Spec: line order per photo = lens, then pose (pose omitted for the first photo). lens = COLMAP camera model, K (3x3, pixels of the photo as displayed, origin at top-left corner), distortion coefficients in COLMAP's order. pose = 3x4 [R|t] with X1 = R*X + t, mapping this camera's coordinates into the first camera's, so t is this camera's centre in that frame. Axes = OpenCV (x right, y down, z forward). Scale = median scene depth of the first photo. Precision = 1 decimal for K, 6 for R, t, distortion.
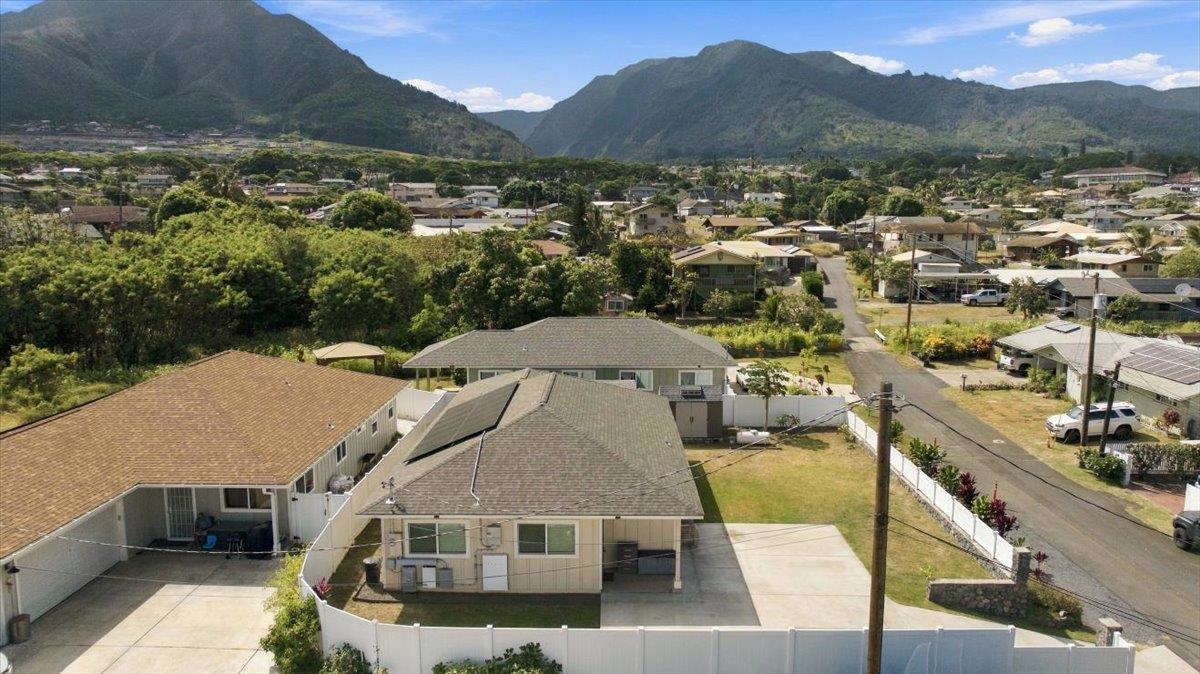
lens RADIAL K [[842.0, 0, 600.0], [0, 842.0, 337.0], [0, 0, 1]] dist [-0.044580, 0.045878]
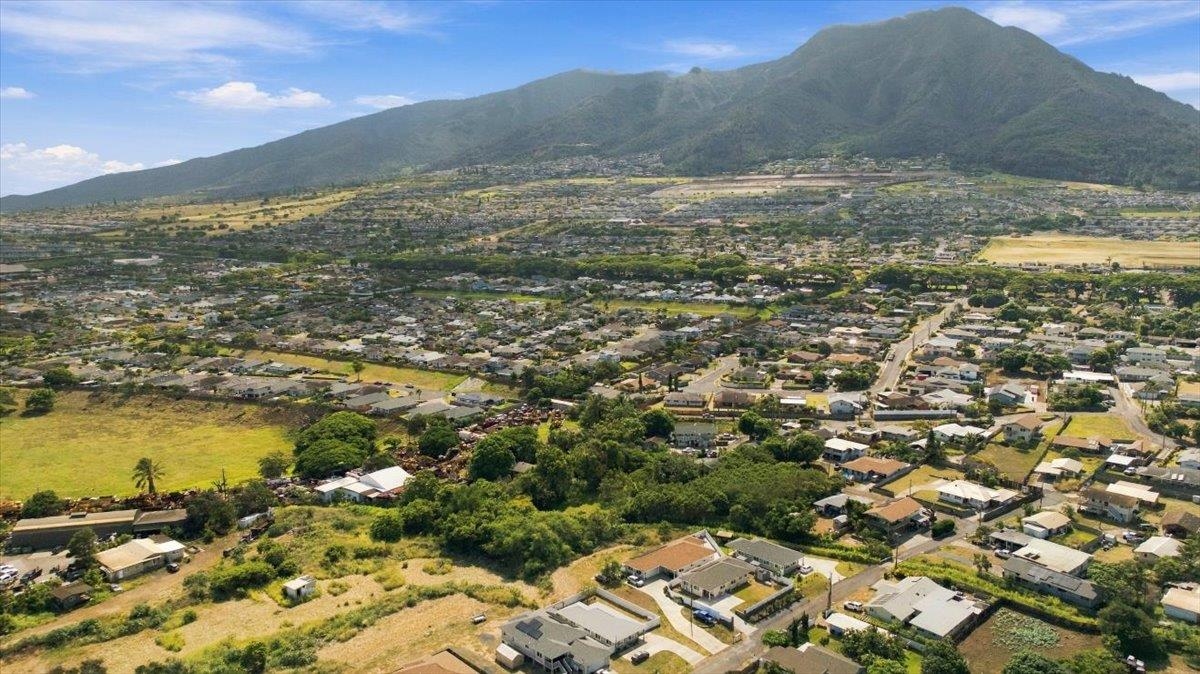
lens RADIAL K [[839.4, 0, 600.0], [0, 839.4, 337.0], [0, 0, 1]] dist [0.009062, 0.002613]
pose [[0.687458, 0.105304, -0.718549, 1.934906], [-0.085761, 0.994280, 0.063663, -1.035948], [0.721143, 0.017858, 0.692556, -2.119619]]
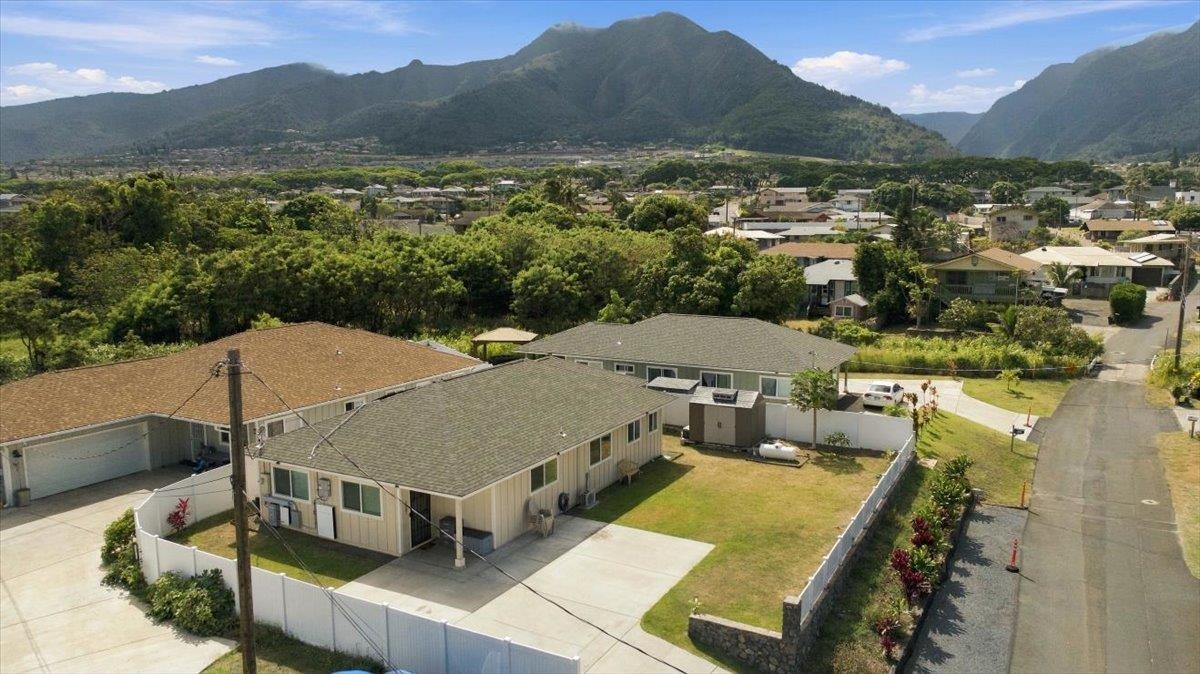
lens RADIAL K [[842.0, 0, 600.0], [0, 842.0, 337.0], [0, 0, 1]] dist [-0.044580, 0.045878]
pose [[0.881053, 0.060257, -0.469165, 0.286171], [-0.063804, 0.997928, 0.008349, 0.000460], [0.468696, 0.022579, 0.883071, 0.069466]]
